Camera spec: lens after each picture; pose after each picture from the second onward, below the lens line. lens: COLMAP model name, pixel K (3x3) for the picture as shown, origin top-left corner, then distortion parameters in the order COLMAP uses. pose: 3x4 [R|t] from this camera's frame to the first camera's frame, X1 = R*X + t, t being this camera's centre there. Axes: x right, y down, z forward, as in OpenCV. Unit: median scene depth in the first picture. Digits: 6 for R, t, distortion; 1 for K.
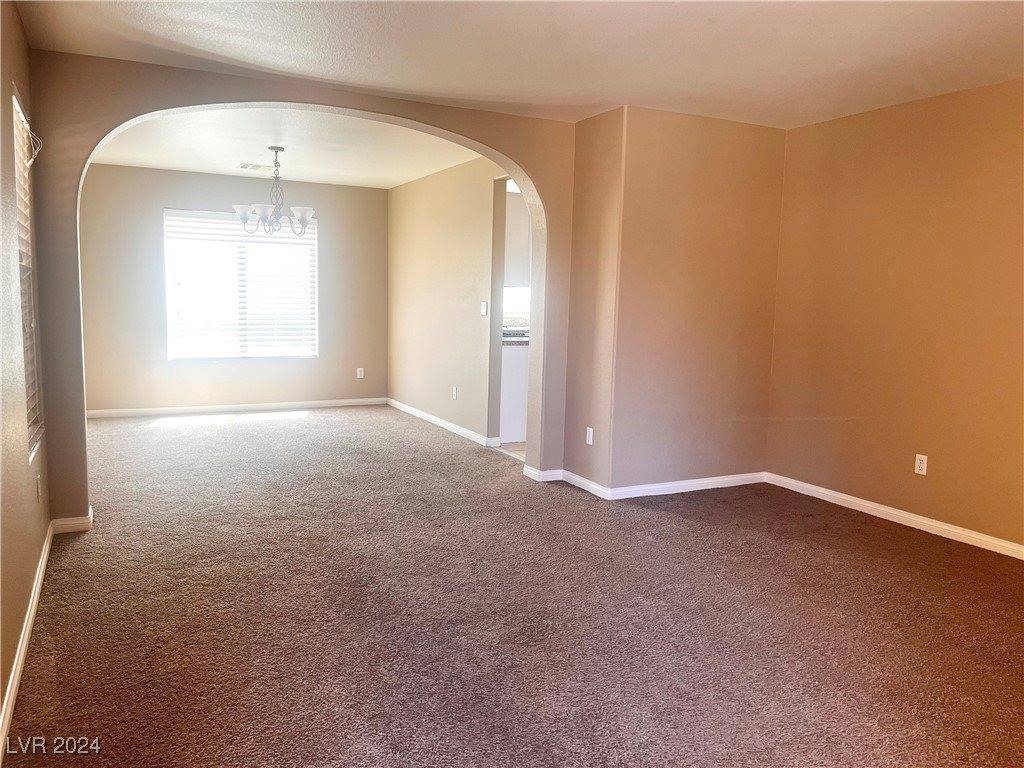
lens RADIAL K [[796.7, 0, 512.0], [0, 796.7, 384.0], [0, 0, 1]] dist [0.012740, 0.001761]
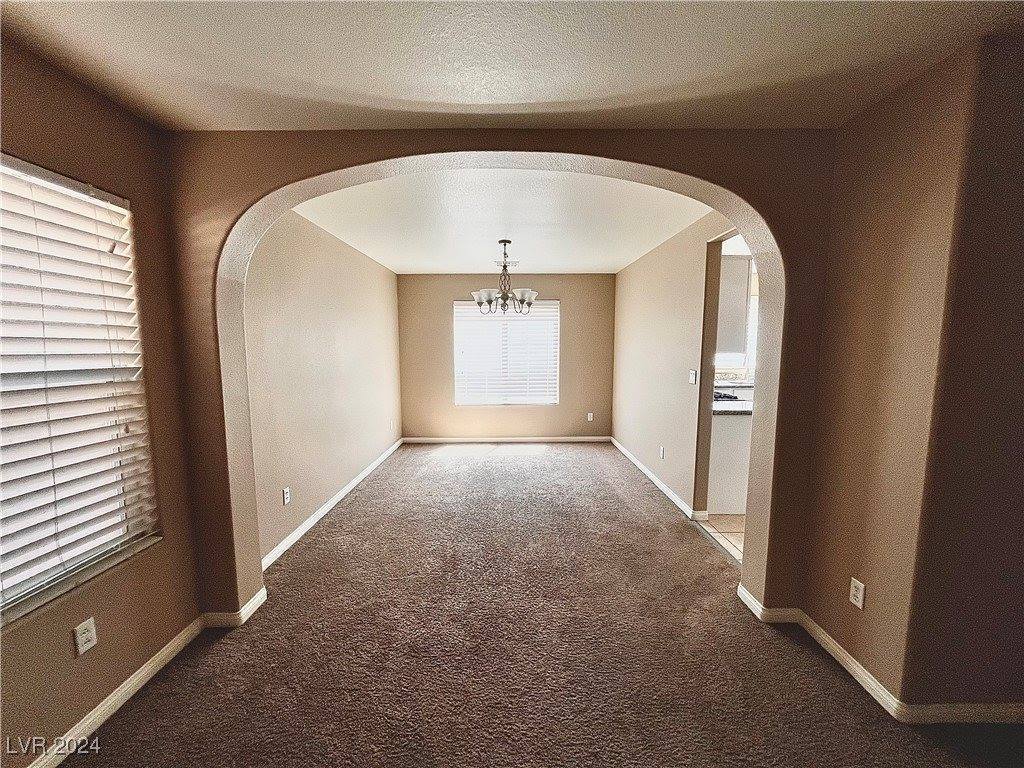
lens RADIAL K [[411.2, 0, 510.4], [0, 411.2, 387.3], [0, 0, 1]] dist [-0.001785, -0.000621]
pose [[0.891266, 0.022330, -0.452931, -0.005719], [-0.025435, 0.999676, -0.000765, -0.075683], [0.452767, 0.012202, 0.891545, 0.445618]]
